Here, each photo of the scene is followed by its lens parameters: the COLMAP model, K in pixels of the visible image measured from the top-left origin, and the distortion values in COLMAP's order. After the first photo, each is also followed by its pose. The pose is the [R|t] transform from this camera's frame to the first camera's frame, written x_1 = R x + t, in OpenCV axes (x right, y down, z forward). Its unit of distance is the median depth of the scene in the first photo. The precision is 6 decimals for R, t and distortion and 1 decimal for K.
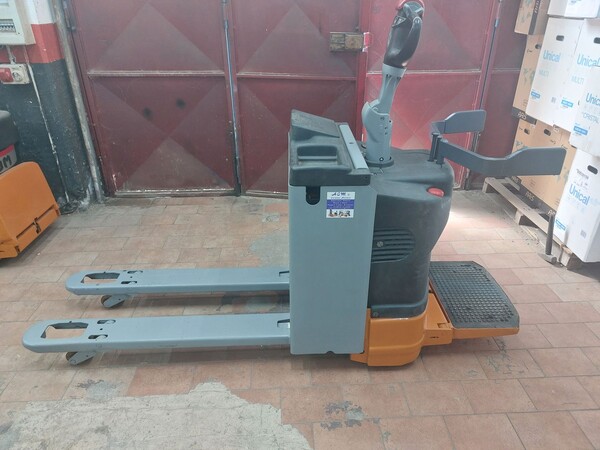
lens RADIAL K [[436.8, 0, 301.9], [0, 436.8, 225.9], [0, 0, 1]] dist [0.043369, -0.043034]
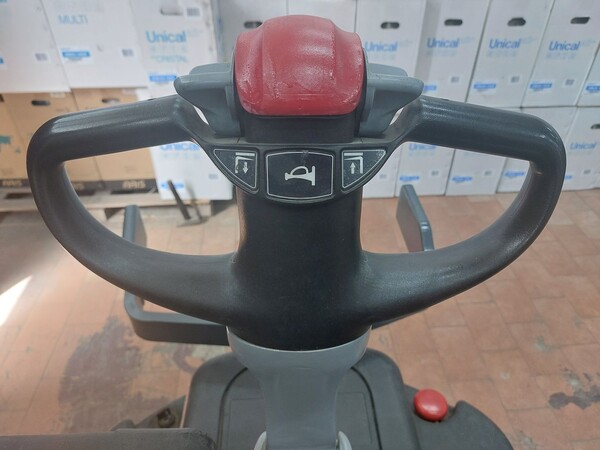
lens RADIAL K [[436.8, 0, 301.9], [0, 436.8, 225.9], [0, 0, 1]] dist [0.043369, -0.043034]
pose [[-0.023798, -0.623126, 0.781760, -0.124426], [0.456111, 0.689084, 0.563140, -0.284635], [-0.889605, 0.369971, 0.267815, 0.517325]]
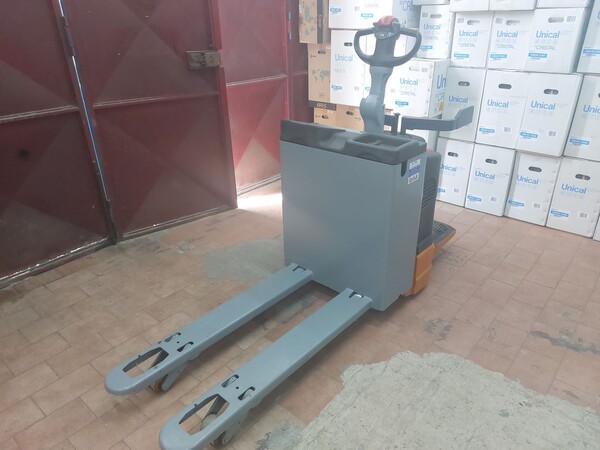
lens RADIAL K [[436.8, 0, 301.9], [0, 436.8, 225.9], [0, 0, 1]] dist [0.043369, -0.043034]
pose [[0.687344, -0.326283, 0.648920, -0.542887], [0.347496, 0.932261, 0.100678, -0.075000], [-0.637812, 0.156296, 0.754167, 0.126572]]
